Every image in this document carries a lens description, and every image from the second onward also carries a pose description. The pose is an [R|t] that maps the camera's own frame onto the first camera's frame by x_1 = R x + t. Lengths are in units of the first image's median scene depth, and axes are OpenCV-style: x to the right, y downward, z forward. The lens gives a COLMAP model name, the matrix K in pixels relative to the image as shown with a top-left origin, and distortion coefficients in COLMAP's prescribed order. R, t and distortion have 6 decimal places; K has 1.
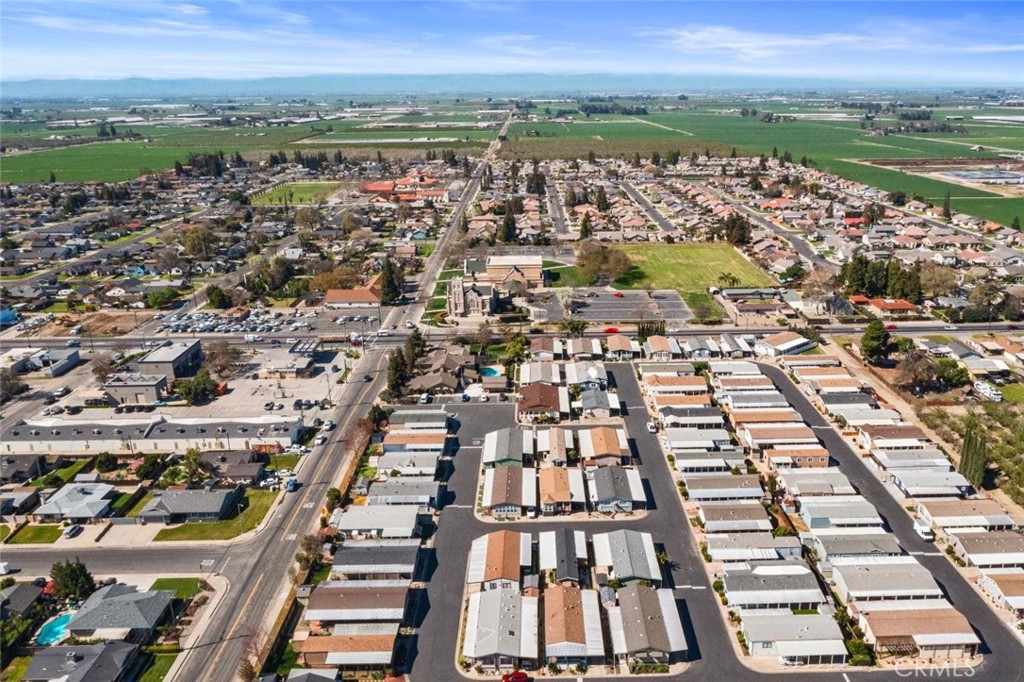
lens RADIAL K [[808.4, 0, 512.0], [0, 808.4, 341.0], [0, 0, 1]] dist [-0.005740, -0.001659]
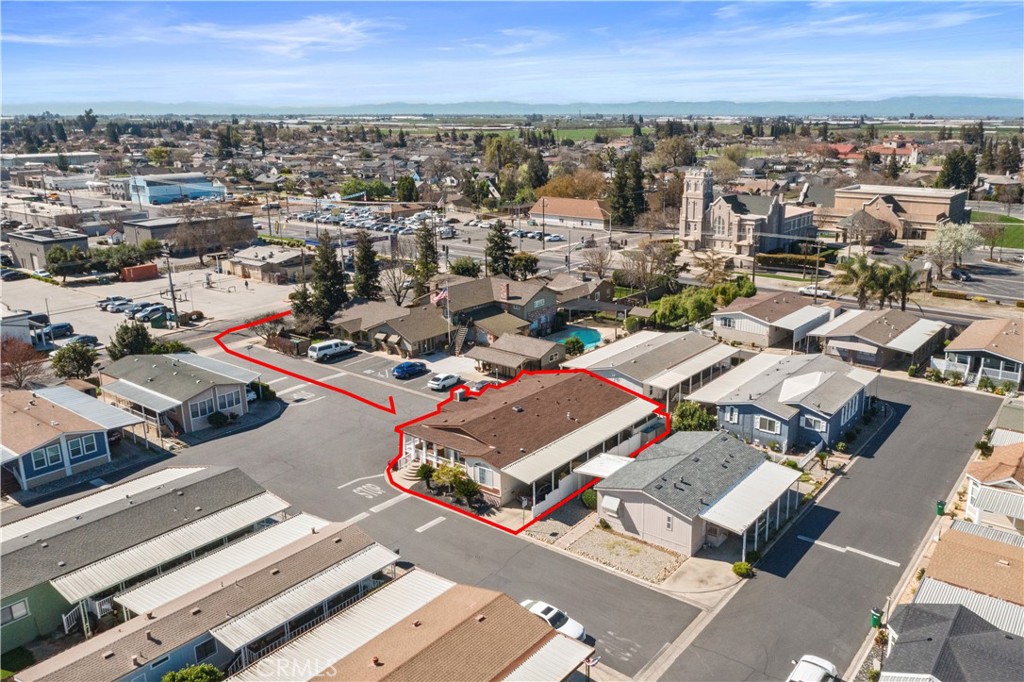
lens RADIAL K [[808.4, 0, 512.0], [0, 808.4, 341.0], [0, 0, 1]] dist [-0.005740, -0.001659]
pose [[0.798127, 0.186198, -0.572996, 0.167143], [-0.196012, 0.979555, 0.045287, 0.027962], [0.569713, 0.076169, 0.818306, 0.645399]]
